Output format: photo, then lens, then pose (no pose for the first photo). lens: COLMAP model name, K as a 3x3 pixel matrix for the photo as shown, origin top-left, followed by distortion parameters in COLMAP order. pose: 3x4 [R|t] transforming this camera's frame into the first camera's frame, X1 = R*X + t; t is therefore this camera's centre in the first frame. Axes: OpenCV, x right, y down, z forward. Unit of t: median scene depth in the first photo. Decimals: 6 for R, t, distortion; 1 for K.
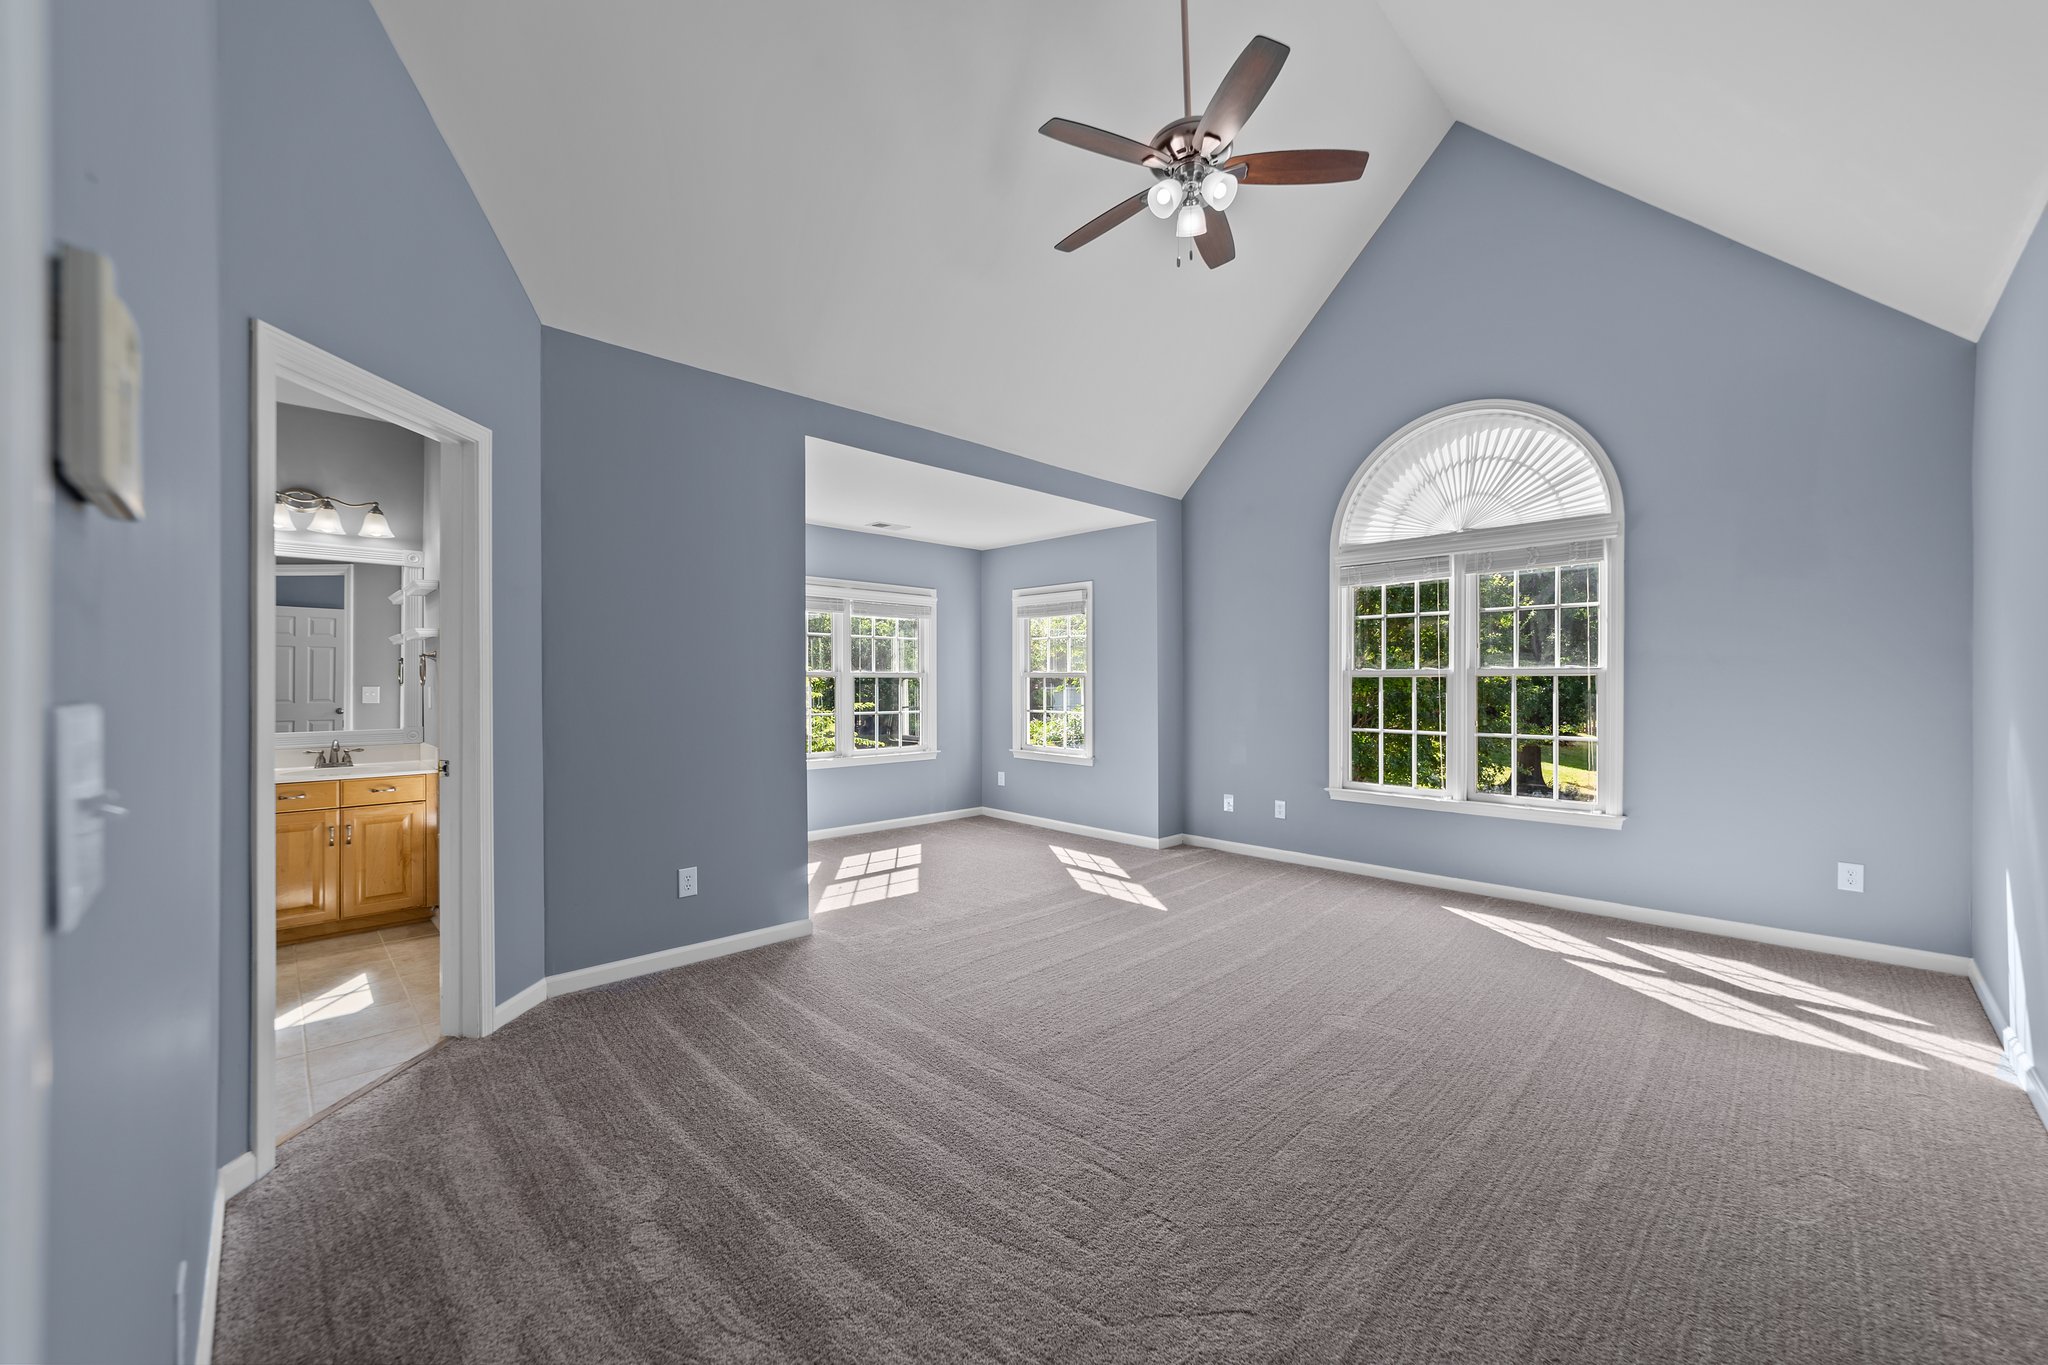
lens RADIAL K [[787.8, 0, 1026.1], [0, 787.8, 685.4], [0, 0, 1]] dist [-0.003672, 0.000391]
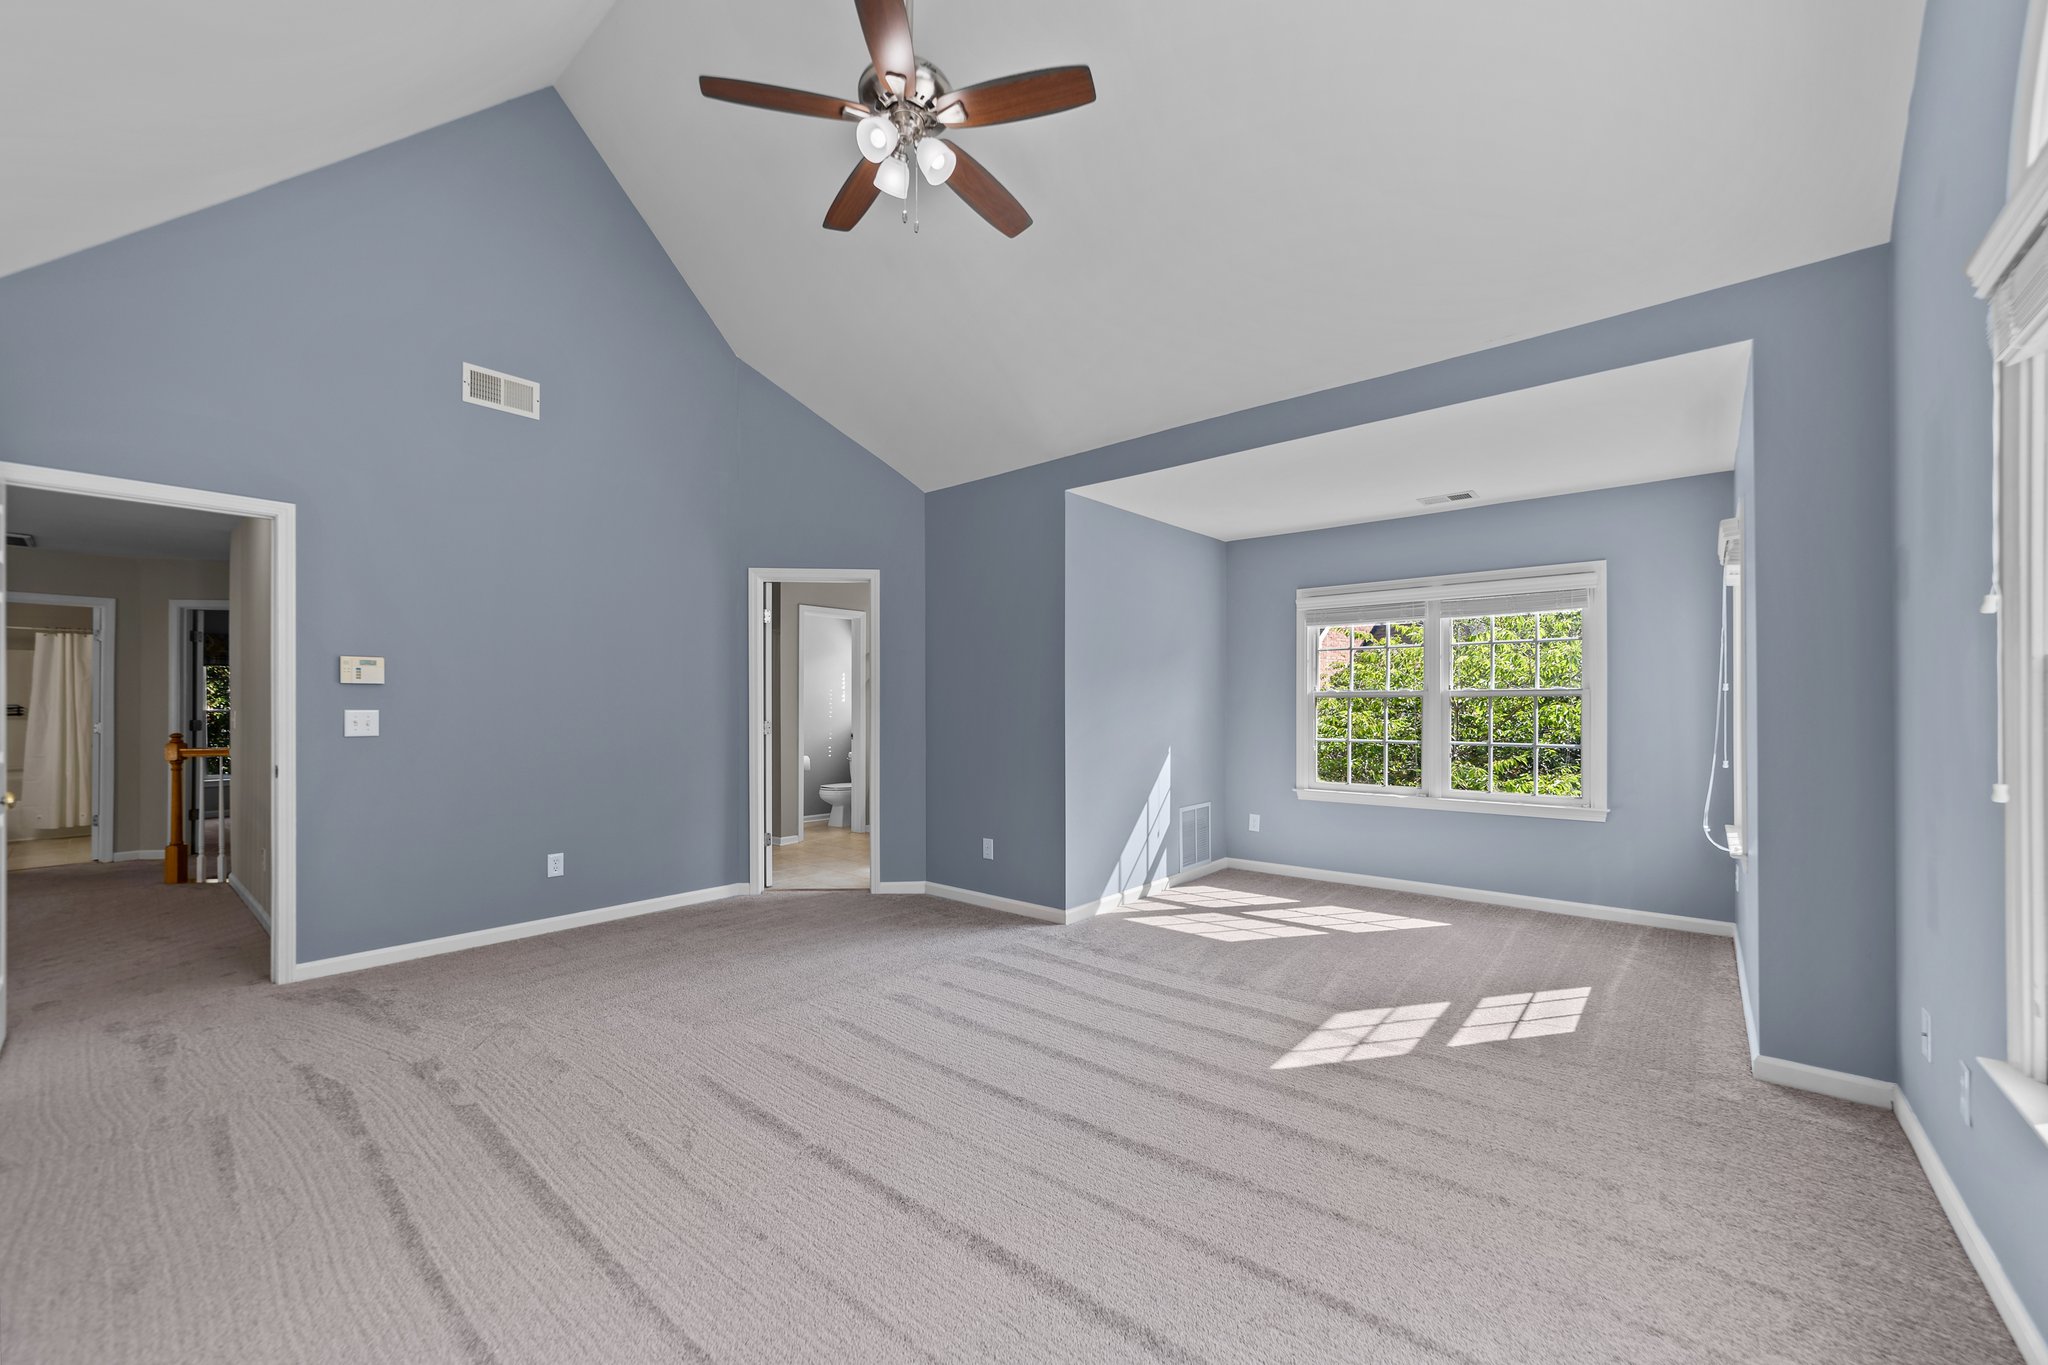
lens RADIAL K [[787.8, 0, 1026.1], [0, 787.8, 685.4], [0, 0, 1]] dist [-0.003672, 0.000391]
pose [[0.105787, -0.035587, -0.993752, 0.737759], [-0.002188, 0.999349, -0.036020, 0.010554], [0.994386, 0.005985, 0.105640, 0.703997]]
